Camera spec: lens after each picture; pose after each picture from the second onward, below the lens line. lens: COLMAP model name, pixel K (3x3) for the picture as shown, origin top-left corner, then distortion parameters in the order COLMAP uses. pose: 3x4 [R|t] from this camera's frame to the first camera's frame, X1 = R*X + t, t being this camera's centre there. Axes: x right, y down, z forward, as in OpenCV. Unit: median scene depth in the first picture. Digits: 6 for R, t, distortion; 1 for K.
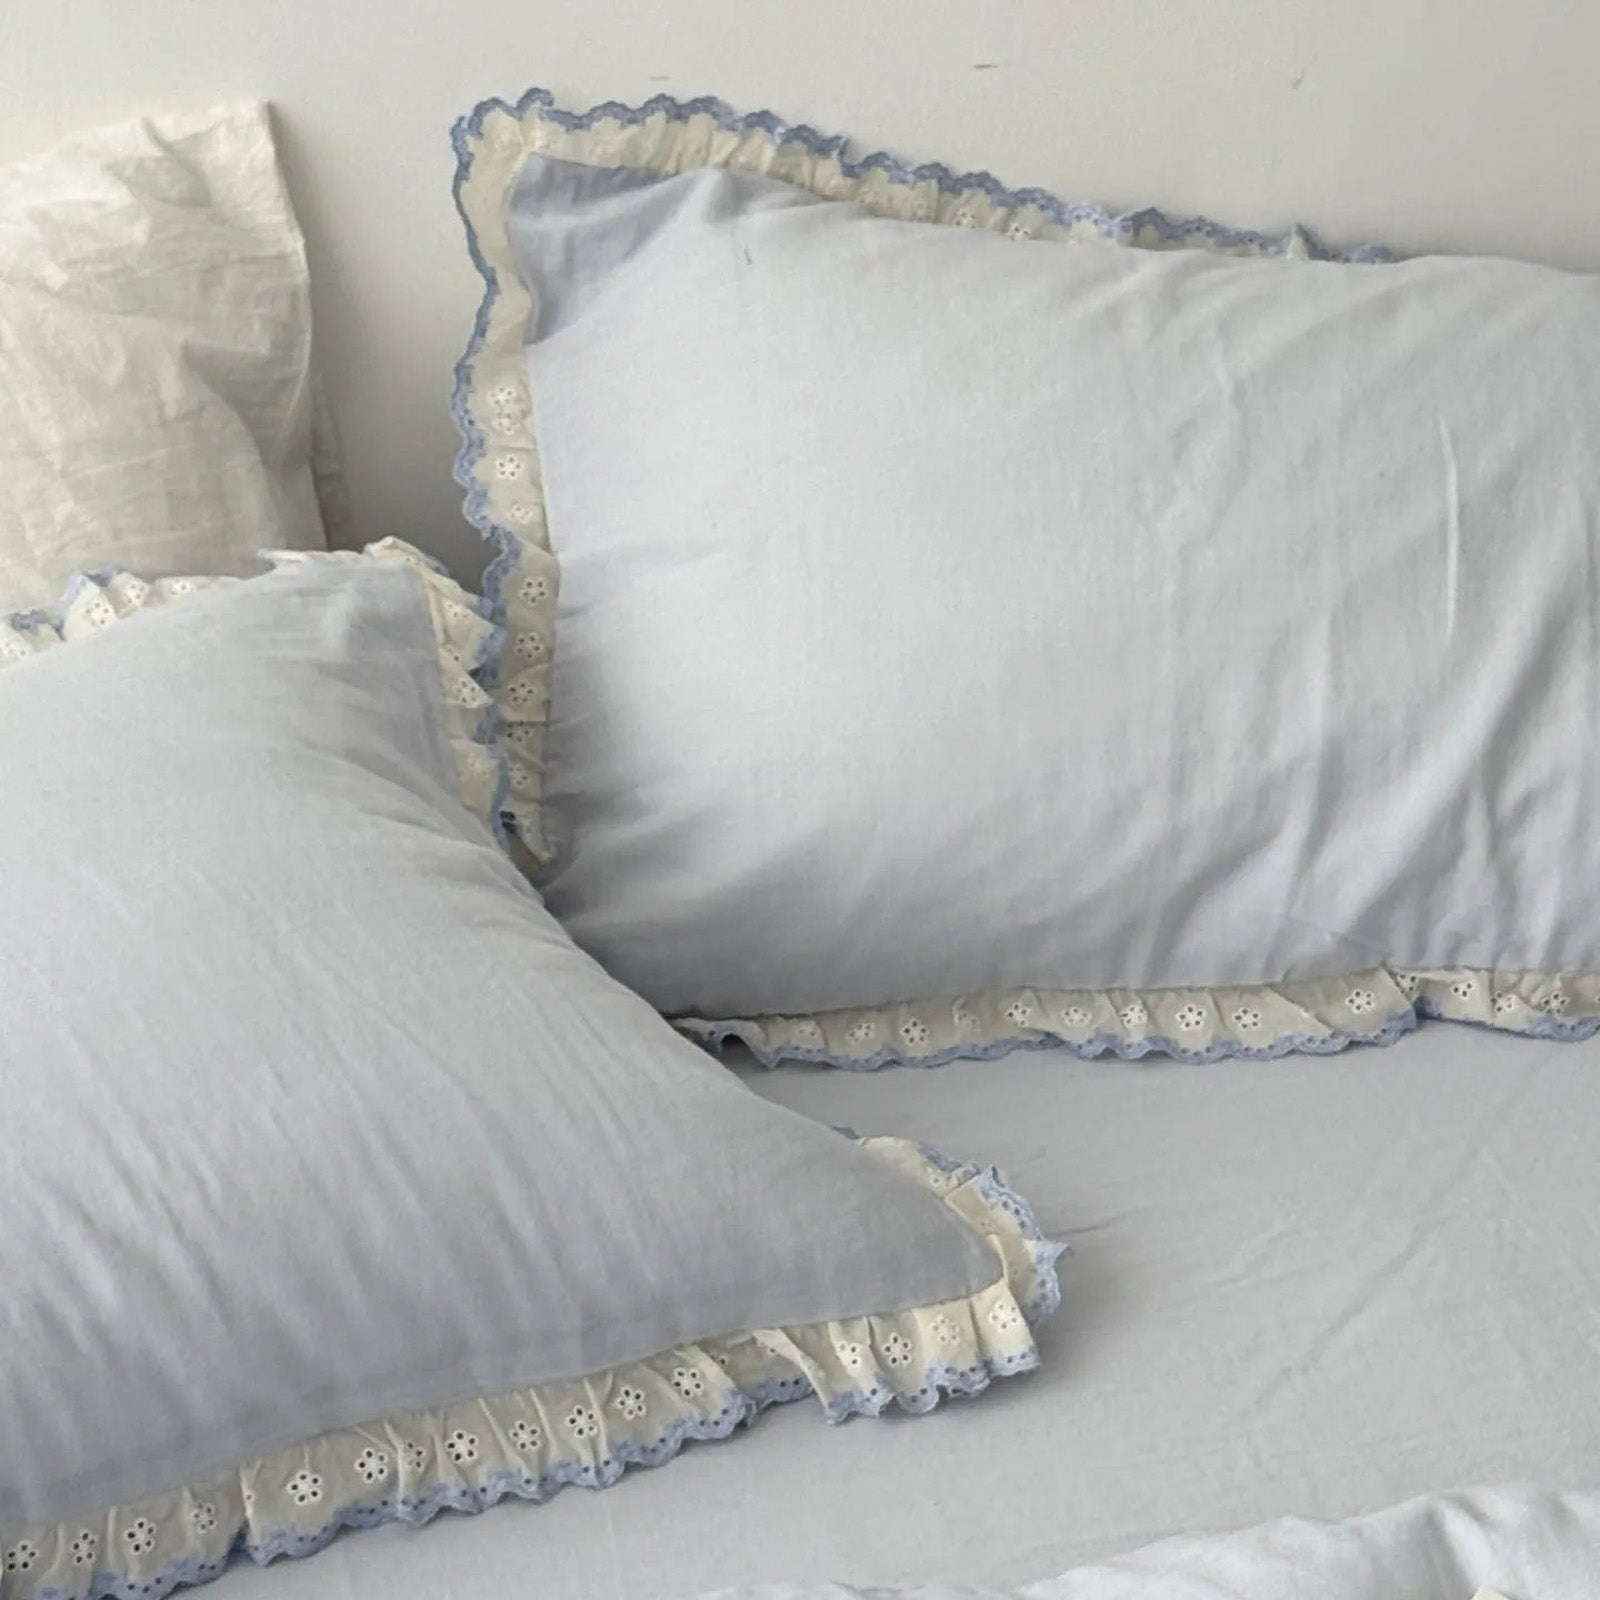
lens RADIAL K [[10070.9, 0, 800.0], [0, 10070.9, 800.0], [0, 0, 1]] dist [-0.162312, 15.741680]
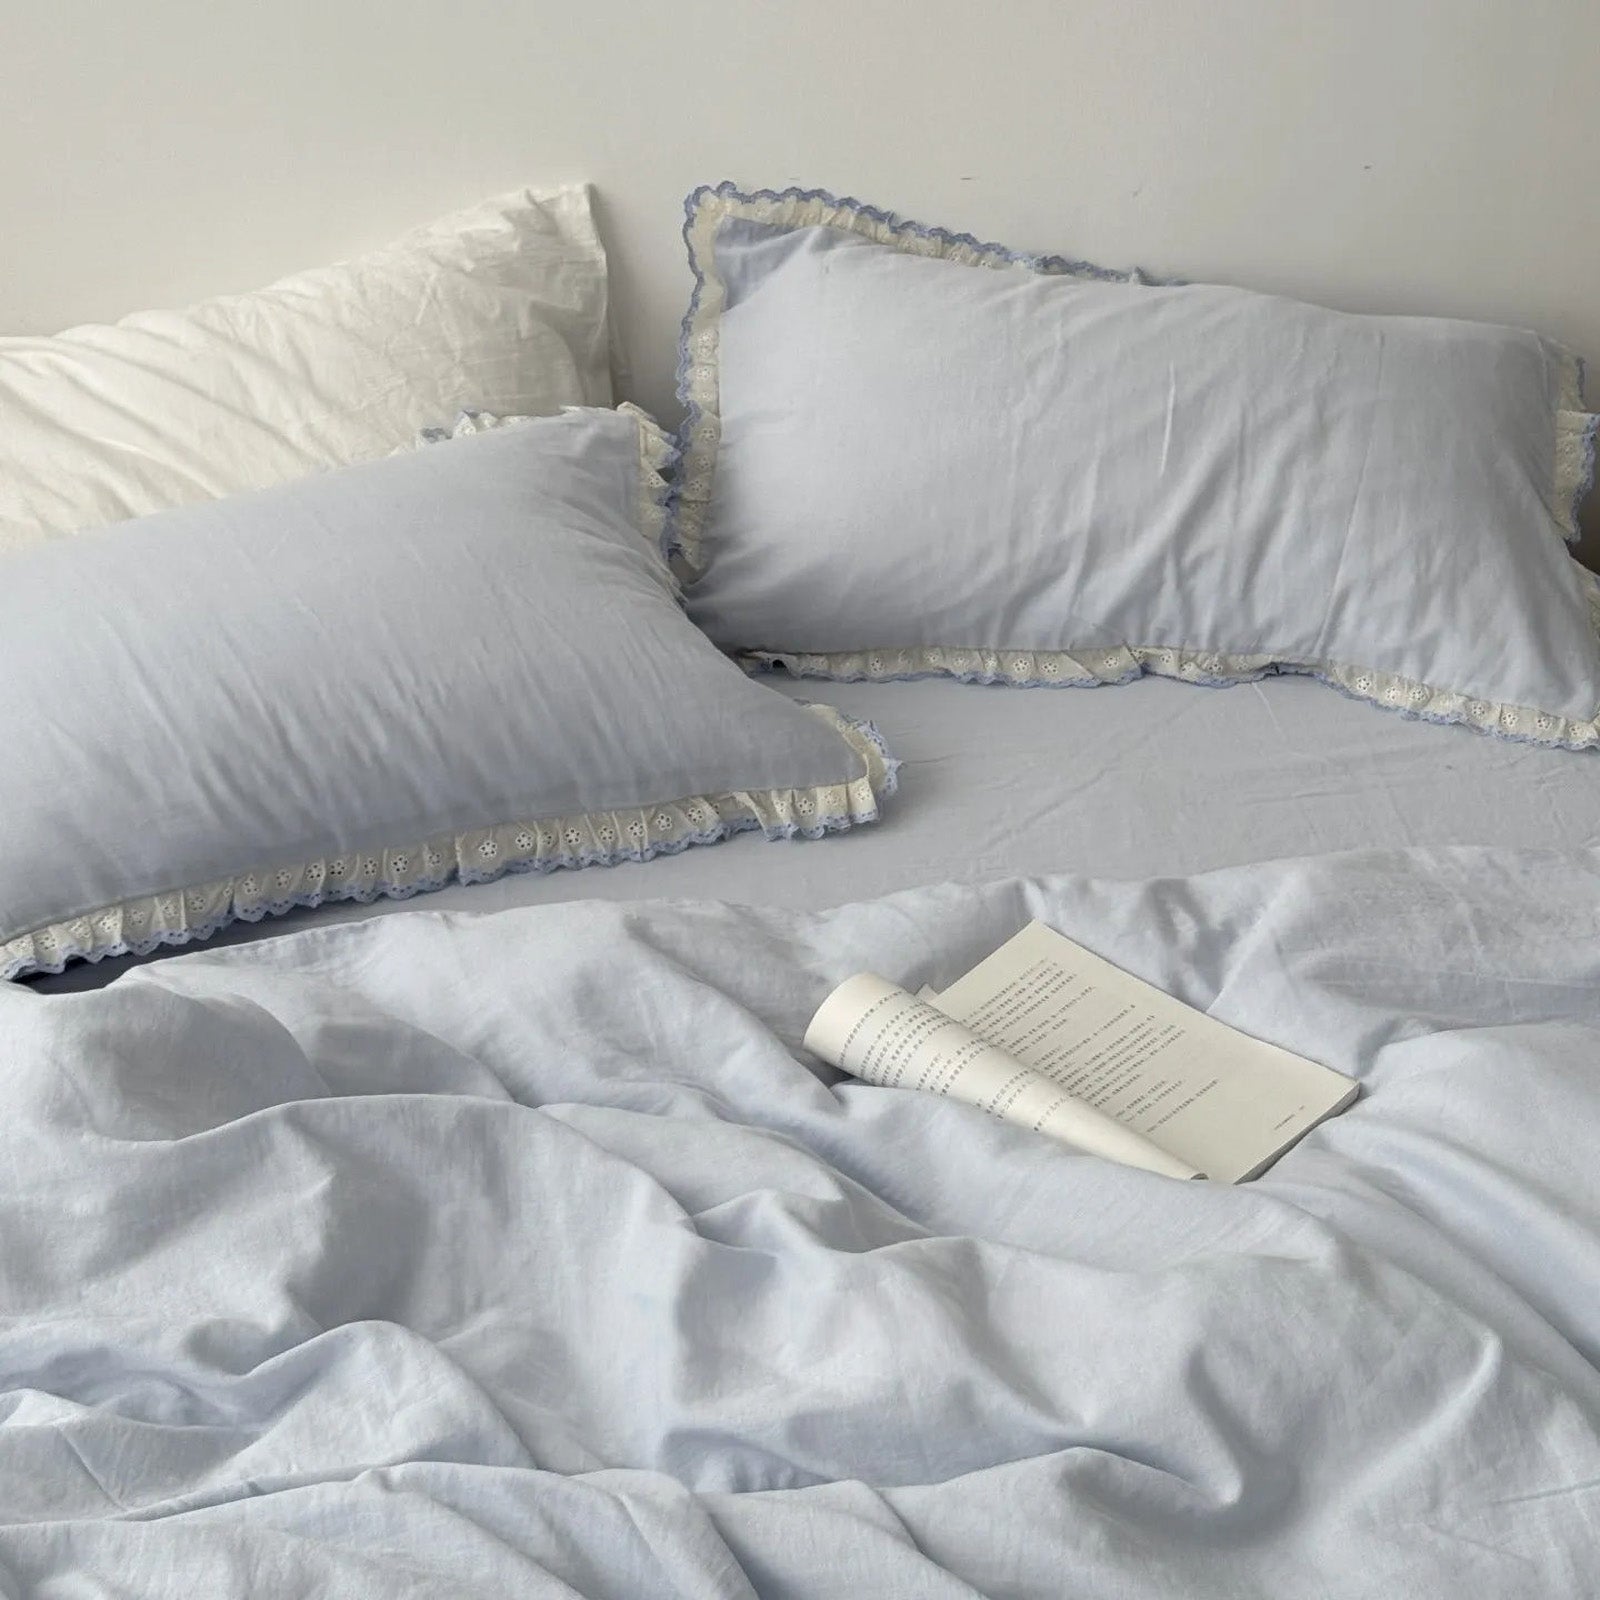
lens RADIAL K [[10070.9, 0, 800.0], [0, 10070.9, 800.0], [0, 0, 1]] dist [-0.162312, 15.741680]
pose [[0.945817, 0.038400, -0.322422, 0.628519], [-0.060837, 0.996355, -0.059800, 0.166977], [0.318950, 0.076176, 0.944705, -0.844777]]
